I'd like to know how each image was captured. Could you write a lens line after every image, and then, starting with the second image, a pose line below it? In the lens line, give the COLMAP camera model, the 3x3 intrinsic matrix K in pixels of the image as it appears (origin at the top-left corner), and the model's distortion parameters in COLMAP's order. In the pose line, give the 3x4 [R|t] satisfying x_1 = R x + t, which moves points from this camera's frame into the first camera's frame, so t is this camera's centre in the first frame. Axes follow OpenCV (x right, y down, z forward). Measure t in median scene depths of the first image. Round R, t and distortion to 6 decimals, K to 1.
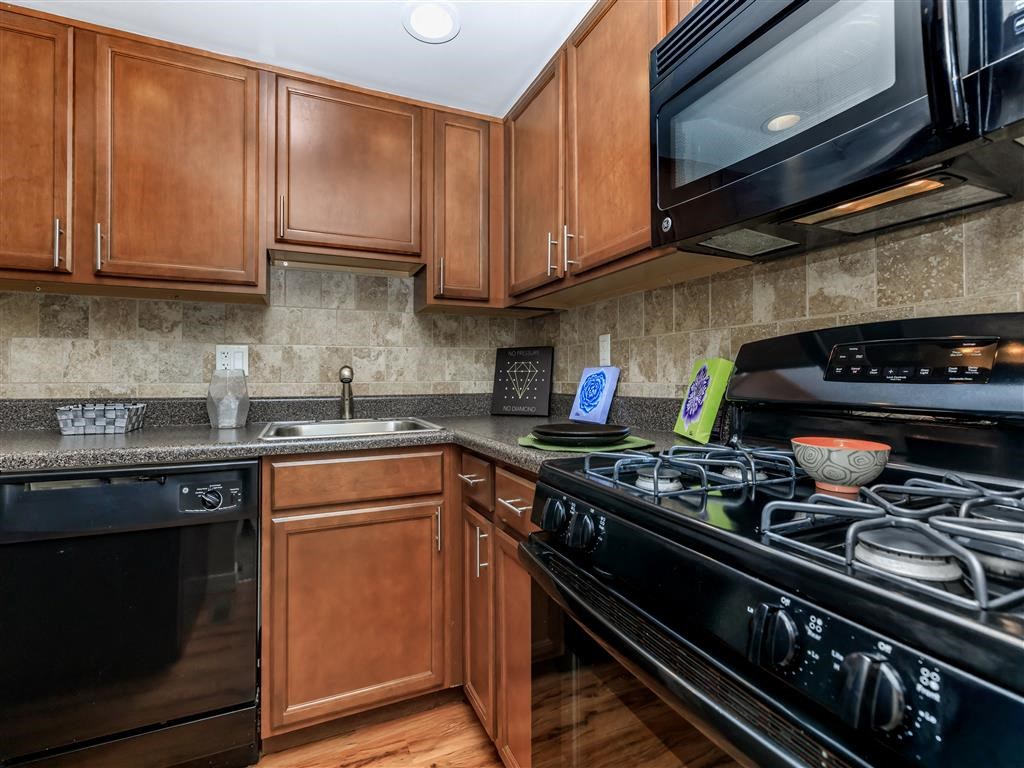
lens RADIAL K [[463.8, 0, 511.9], [0, 463.8, 377.1], [0, 0, 1]] dist [0.001250, -0.000056]
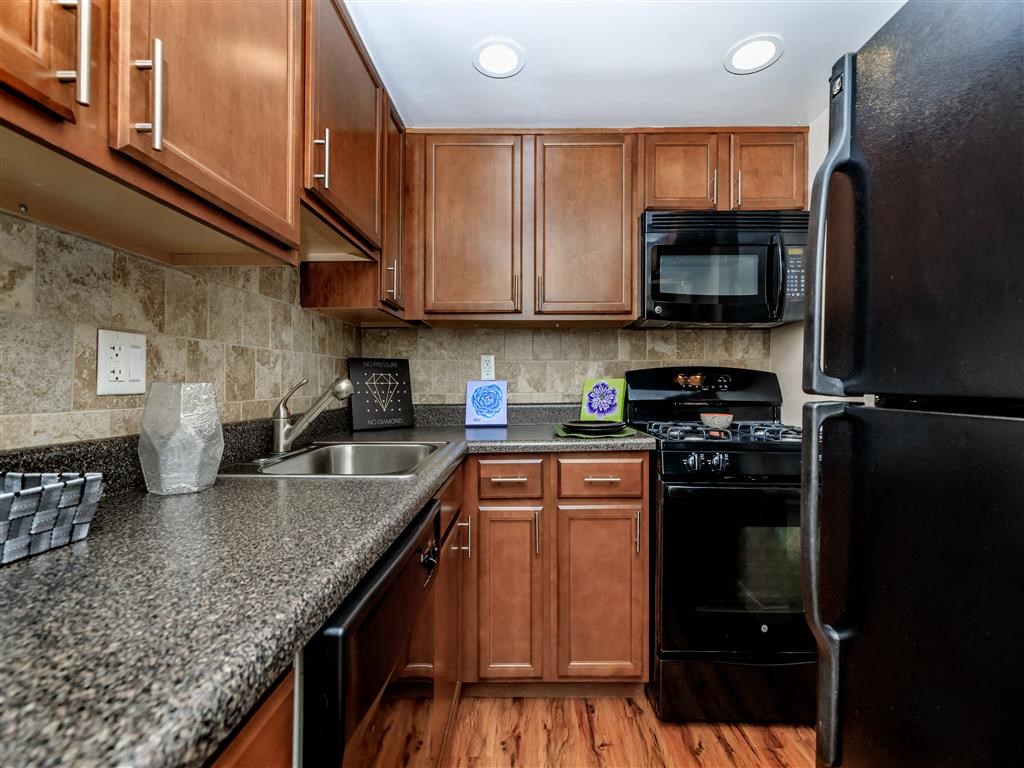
lens RADIAL K [[463.8, 0, 511.9], [0, 463.8, 377.1], [0, 0, 1]] dist [0.001250, -0.000056]
pose [[0.410736, 0.012970, 0.911662, -0.913347], [0.000248, 0.999897, -0.014337, -0.013735], [-0.911754, 0.006115, 0.410690, 0.423541]]
